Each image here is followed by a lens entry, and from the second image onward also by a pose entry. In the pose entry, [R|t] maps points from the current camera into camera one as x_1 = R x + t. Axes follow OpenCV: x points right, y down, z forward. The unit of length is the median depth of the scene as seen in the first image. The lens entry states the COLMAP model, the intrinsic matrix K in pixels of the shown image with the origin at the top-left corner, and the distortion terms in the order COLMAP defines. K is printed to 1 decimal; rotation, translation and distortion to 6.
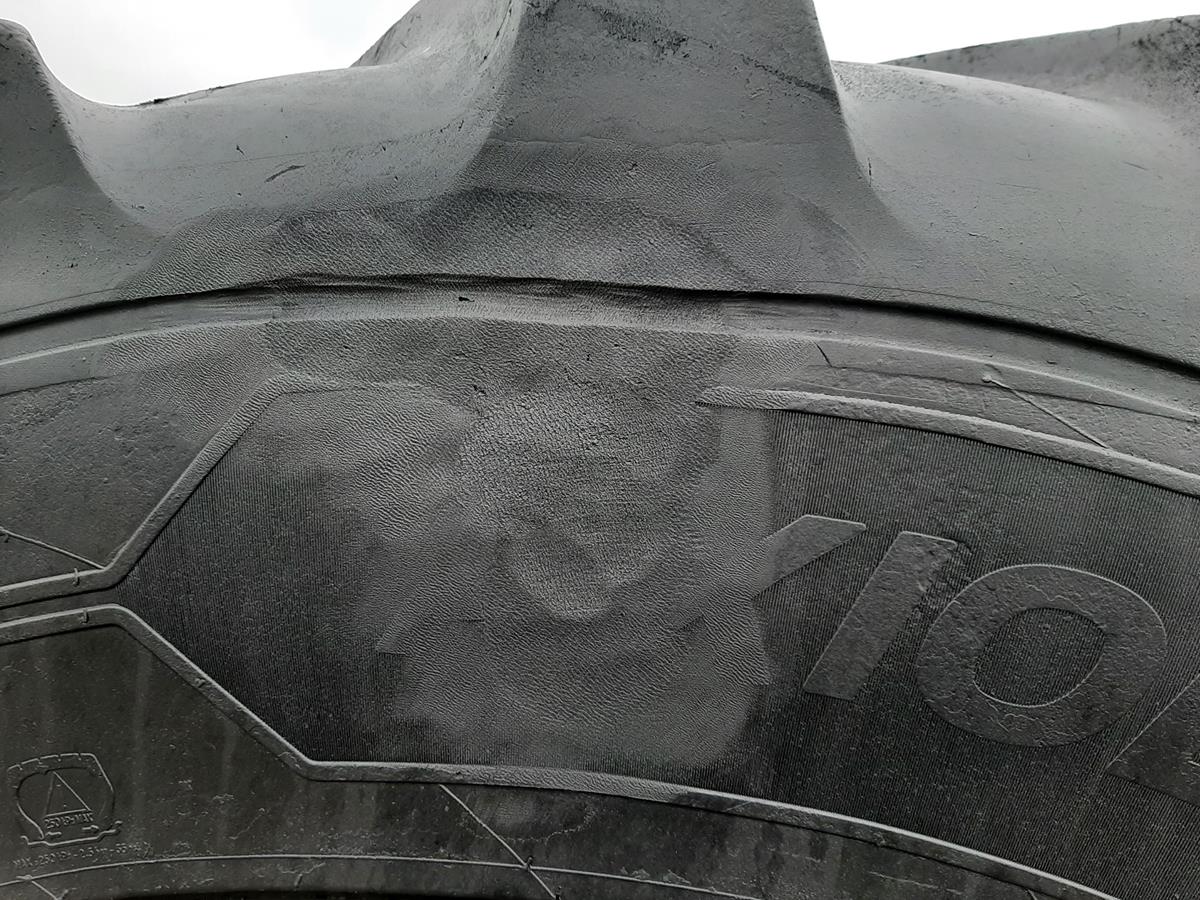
lens RADIAL K [[921.2, 0, 615.1], [0, 921.2, 448.0], [0, 0, 1]] dist [0.095412, -0.201461]
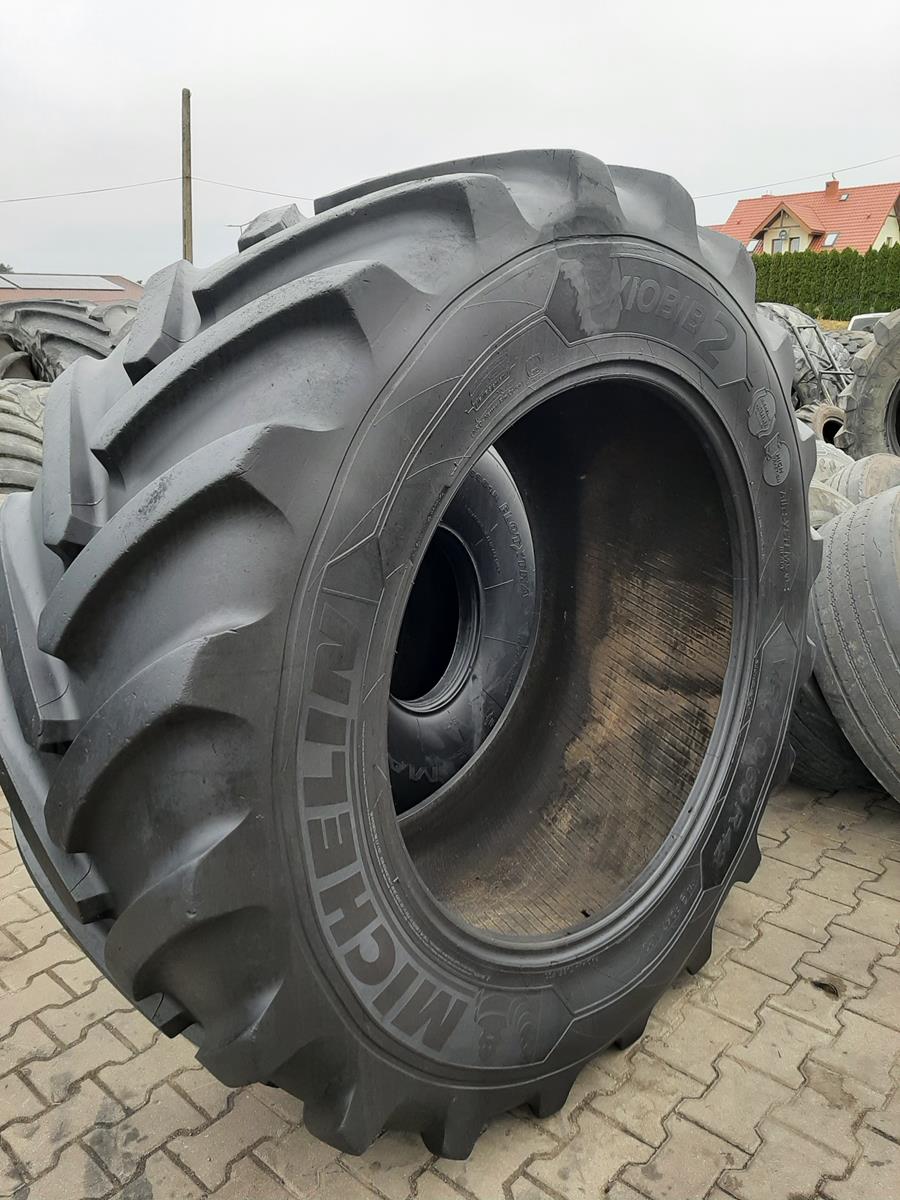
lens RADIAL K [[921.2, 0, 450.0], [0, 921.2, 600.0], [0, 0, 1]] dist [0.095412, -0.201461]
pose [[0.586802, -0.357033, 0.726767, -4.979032], [0.177901, 0.932458, 0.314441, -0.056010], [-0.789946, -0.055223, 0.610685, -1.633972]]
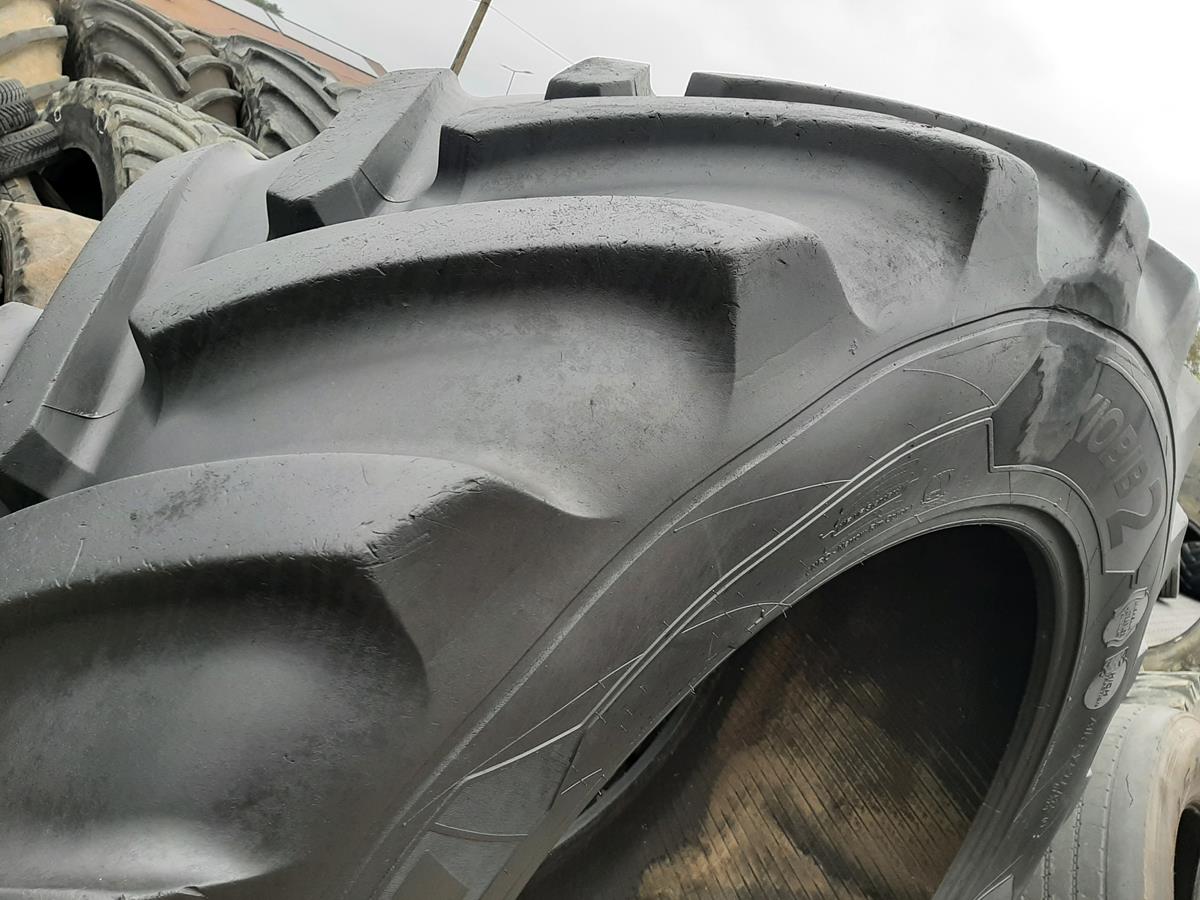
lens RADIAL K [[921.2, 0, 615.1], [0, 921.2, 448.0], [0, 0, 1]] dist [0.095412, -0.201461]
pose [[0.630037, -0.054219, 0.774670, -3.481721], [-0.232516, 0.938623, 0.254799, -0.194668], [-0.740938, -0.340656, 0.578760, 0.241386]]
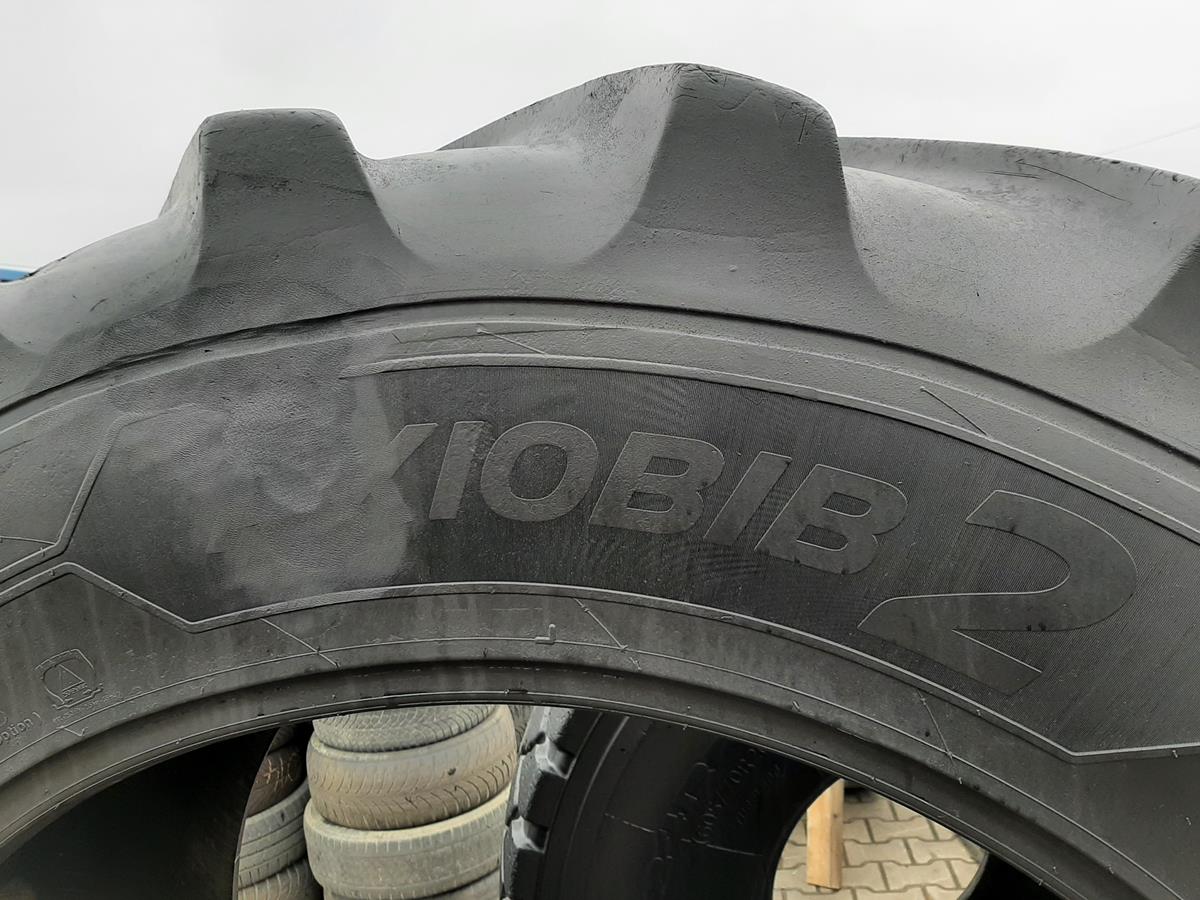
lens RADIAL K [[921.2, 0, 615.1], [0, 921.2, 448.0], [0, 0, 1]] dist [0.095412, -0.201461]
pose [[0.973089, -0.225508, -0.047378, 0.655769], [0.226946, 0.973520, 0.027484, 0.151930], [0.039925, -0.037497, 0.998499, -0.775027]]
